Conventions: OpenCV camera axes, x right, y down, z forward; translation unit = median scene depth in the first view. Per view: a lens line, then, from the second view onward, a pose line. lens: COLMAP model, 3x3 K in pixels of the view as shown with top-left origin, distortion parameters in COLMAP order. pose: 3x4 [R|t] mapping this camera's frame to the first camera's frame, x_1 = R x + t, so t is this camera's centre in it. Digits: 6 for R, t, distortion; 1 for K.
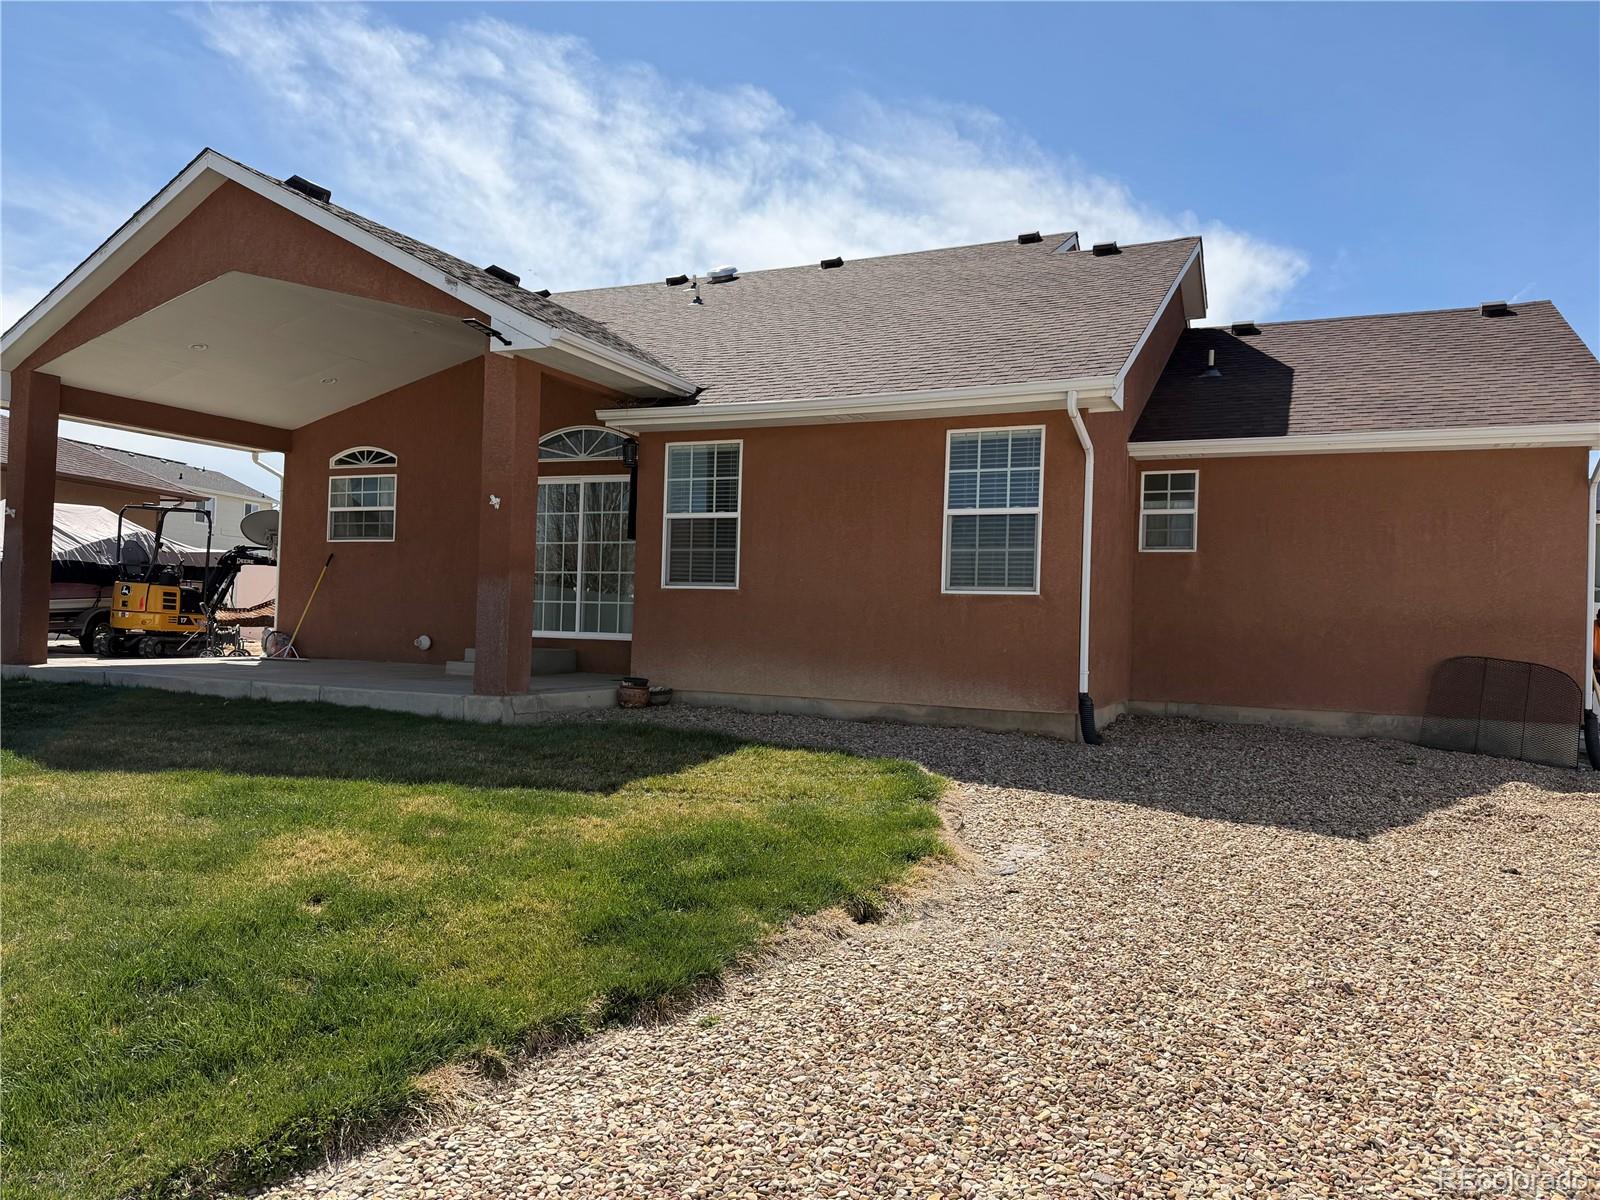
lens RADIAL K [[1121.1, 0, 801.4], [0, 1121.1, 598.1], [0, 0, 1]] dist [0.042885, -0.027239]
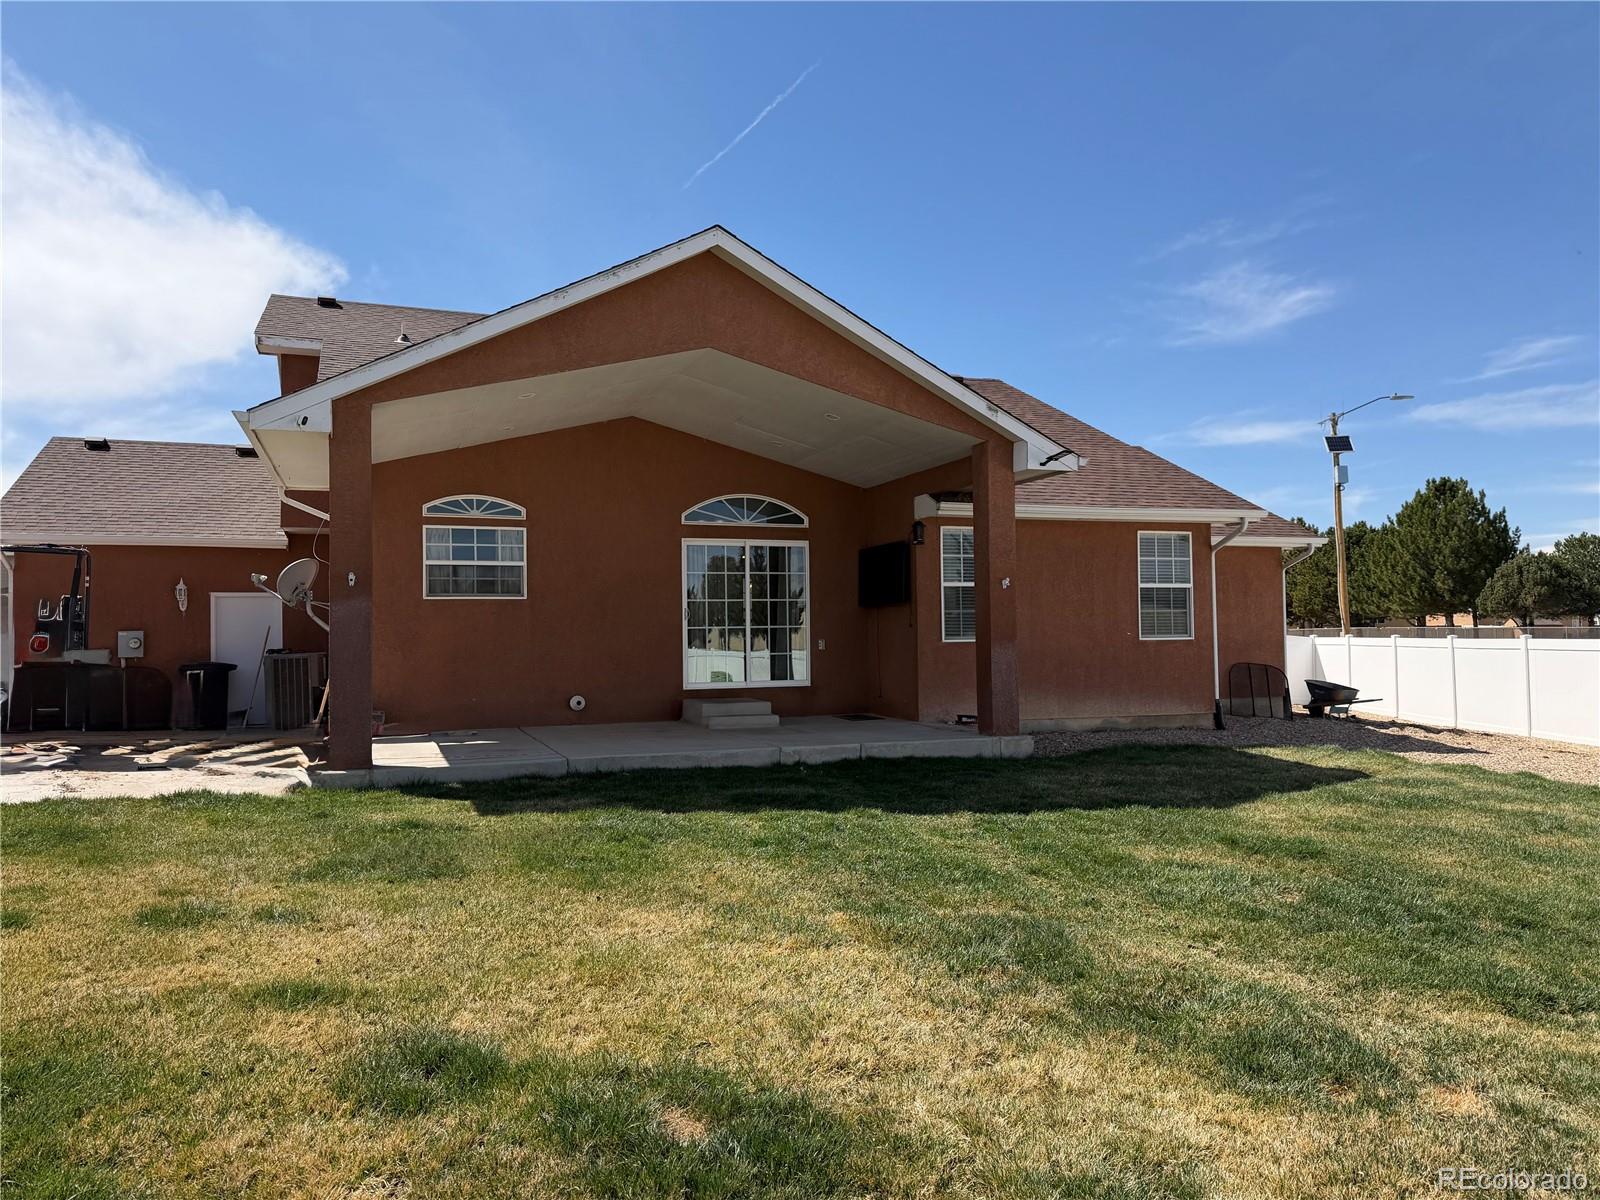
lens RADIAL K [[1121.1, 0, 804.8], [0, 1121.1, 599.2], [0, 0, 1]] dist [0.042885, -0.027239]
pose [[0.727013, -0.013370, 0.686493, -1.200742], [0.016852, 0.999857, 0.001626, -0.067527], [-0.686417, 0.010387, 0.727134, 0.214831]]
